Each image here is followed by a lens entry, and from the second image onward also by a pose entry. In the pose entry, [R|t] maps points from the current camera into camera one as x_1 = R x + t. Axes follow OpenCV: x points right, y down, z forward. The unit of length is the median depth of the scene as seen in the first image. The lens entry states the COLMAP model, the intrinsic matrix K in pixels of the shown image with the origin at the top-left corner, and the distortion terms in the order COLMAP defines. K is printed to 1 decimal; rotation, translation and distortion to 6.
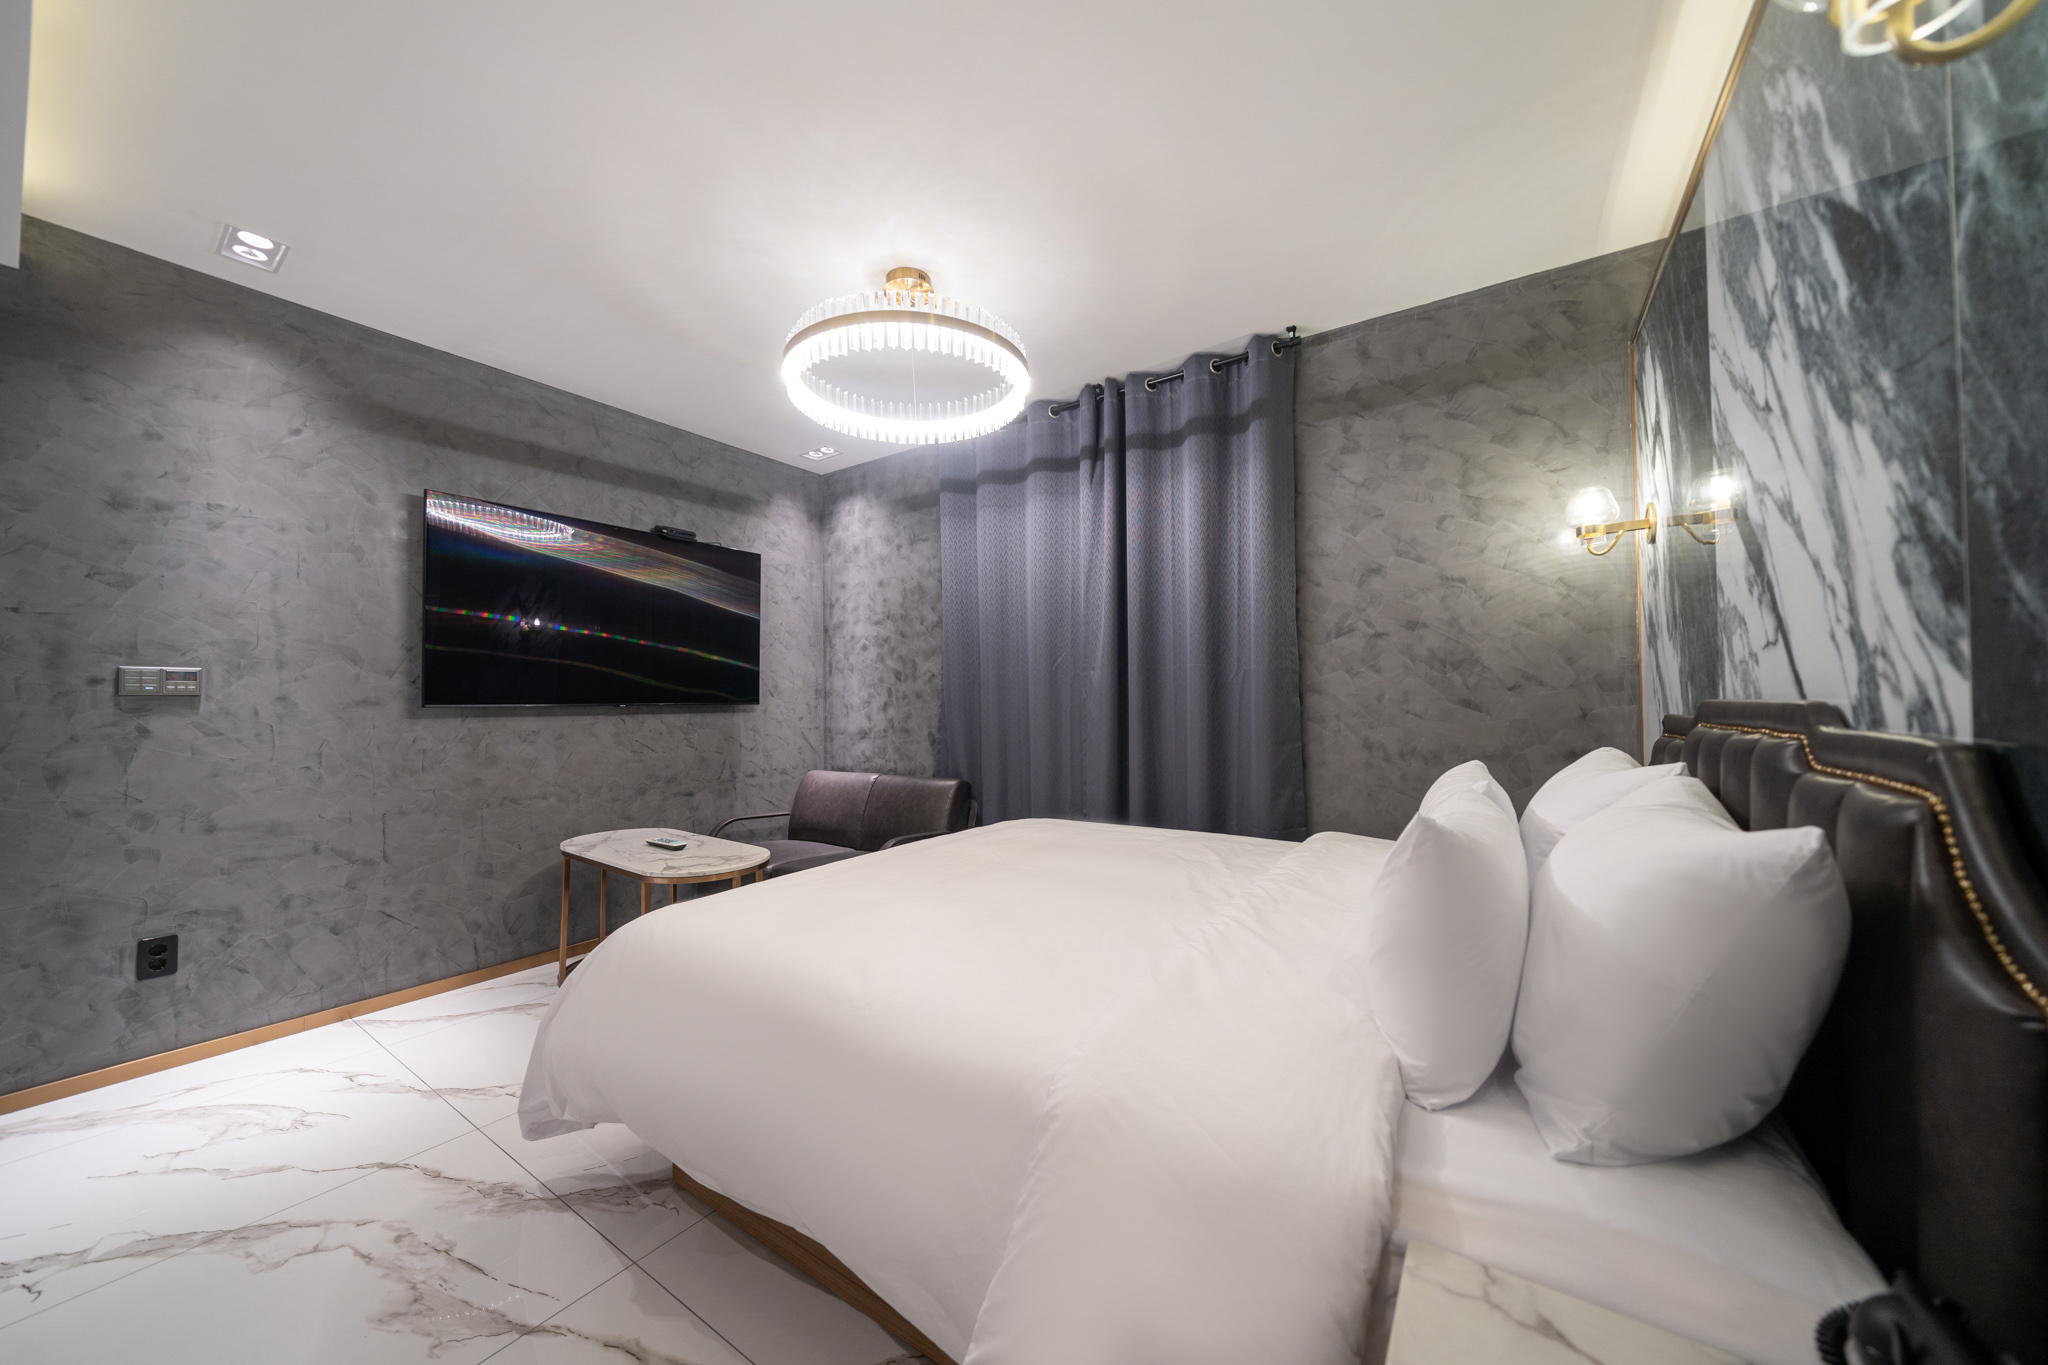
lens RADIAL K [[701.0, 0, 1023.7], [0, 701.0, 691.9], [0, 0, 1]] dist [-0.002810, -0.000093]
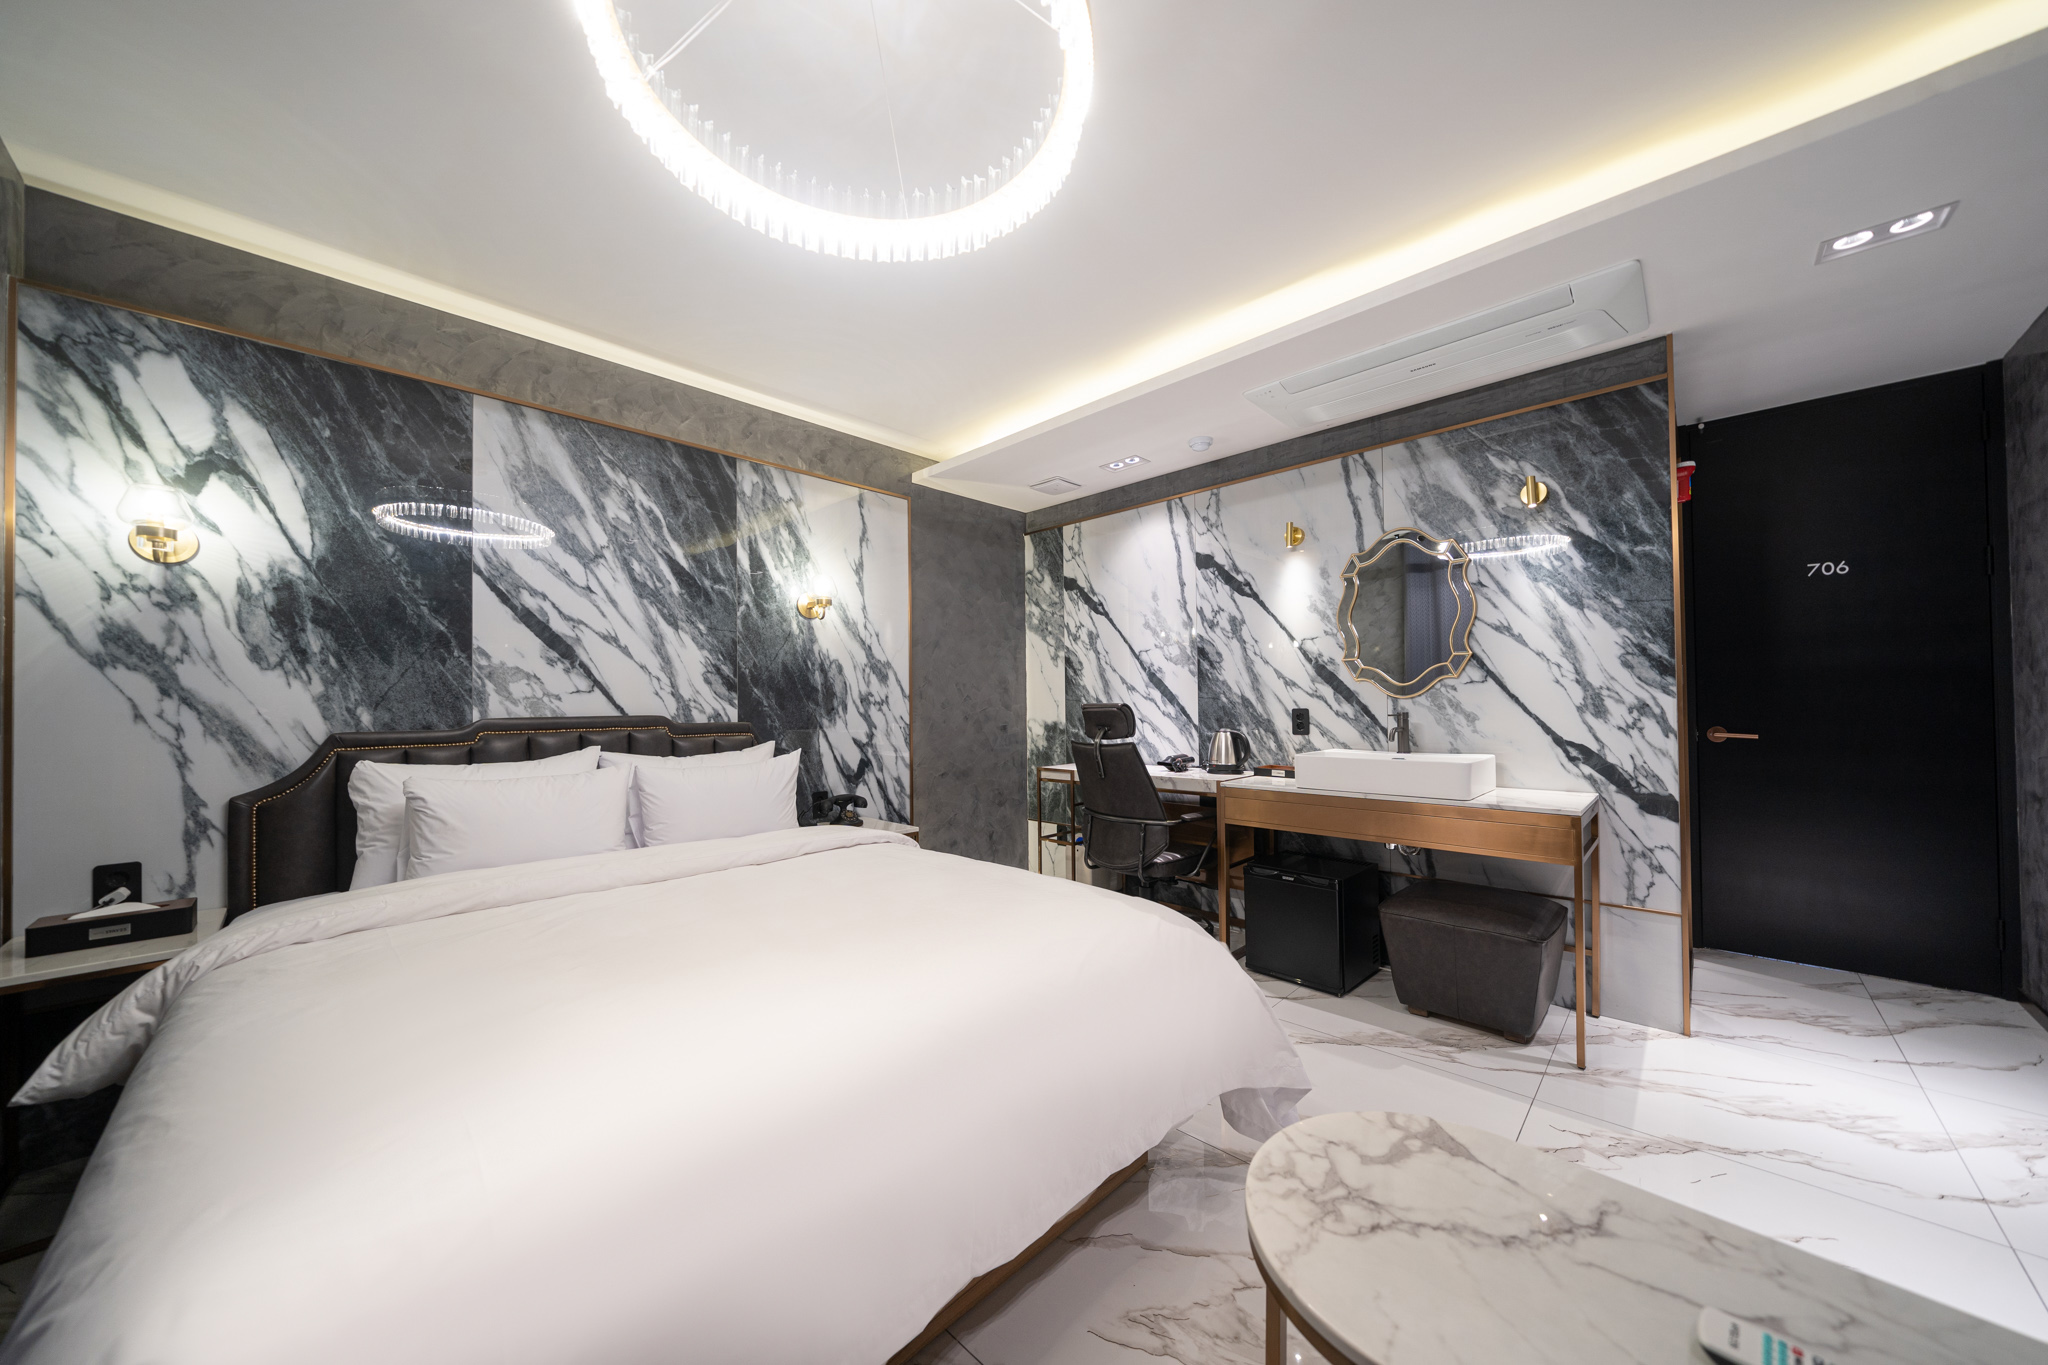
lens RADIAL K [[701.0, 0, 1023.7], [0, 701.0, 691.9], [0, 0, 1]] dist [-0.002810, -0.000093]
pose [[-0.984266, 0.022485, 0.175254, -0.218554], [0.016979, 0.999316, -0.032853, 0.009218], [-0.175873, -0.029360, -0.983975, 0.882516]]
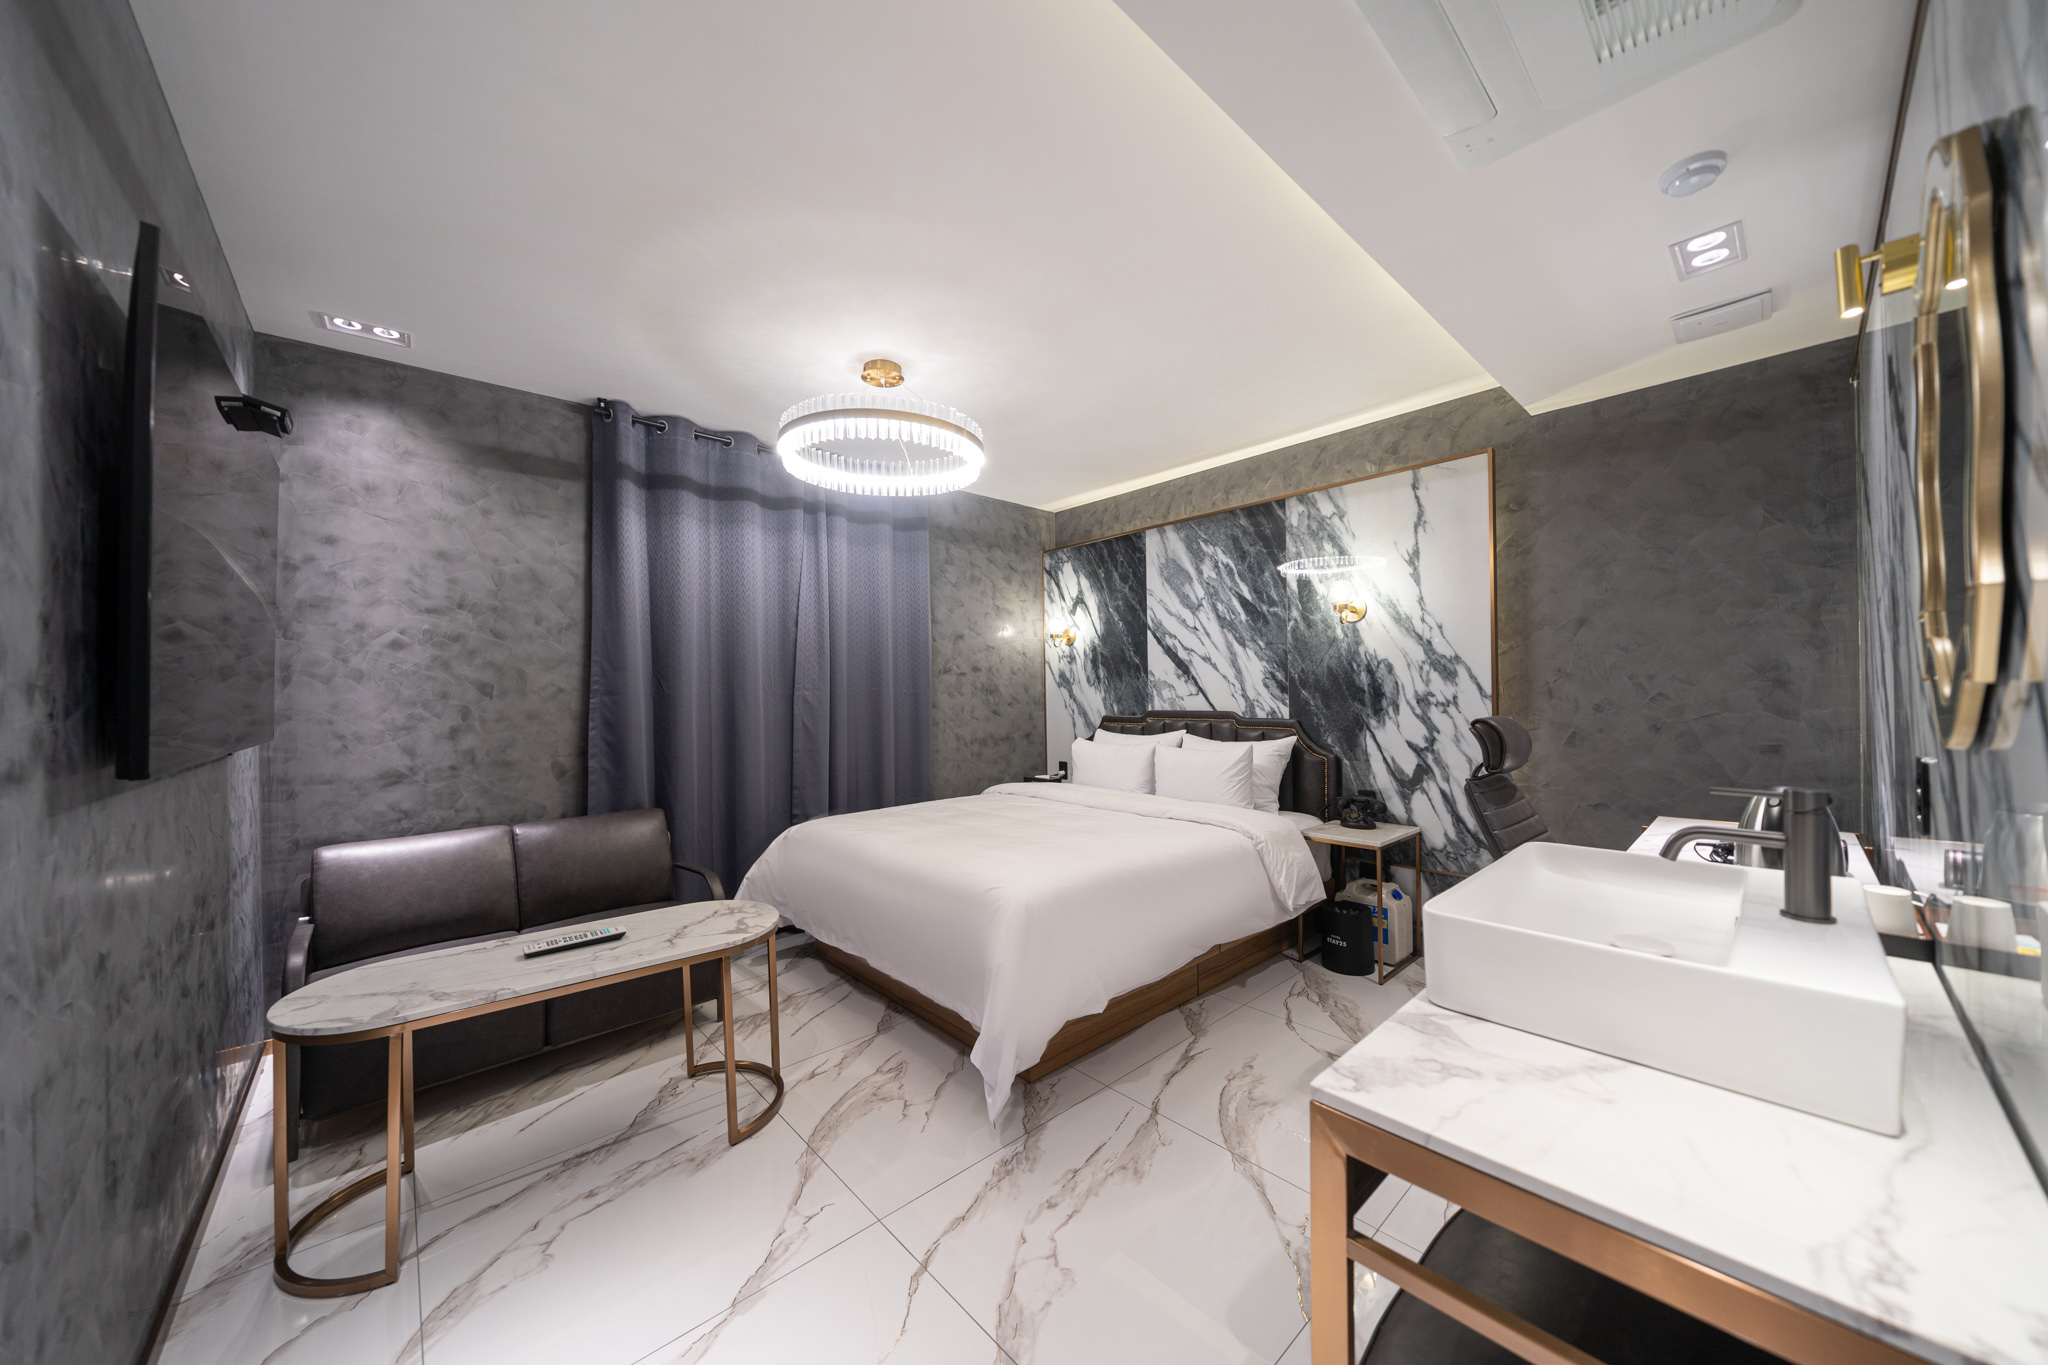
lens RADIAL K [[701.0, 0, 1023.7], [0, 701.0, 691.9], [0, 0, 1]] dist [-0.002810, -0.000093]
pose [[0.237021, 0.006168, 0.971485, -0.765260], [-0.001741, 0.999981, -0.005924, -0.017753], [-0.971503, -0.000287, 0.237028, 0.293577]]
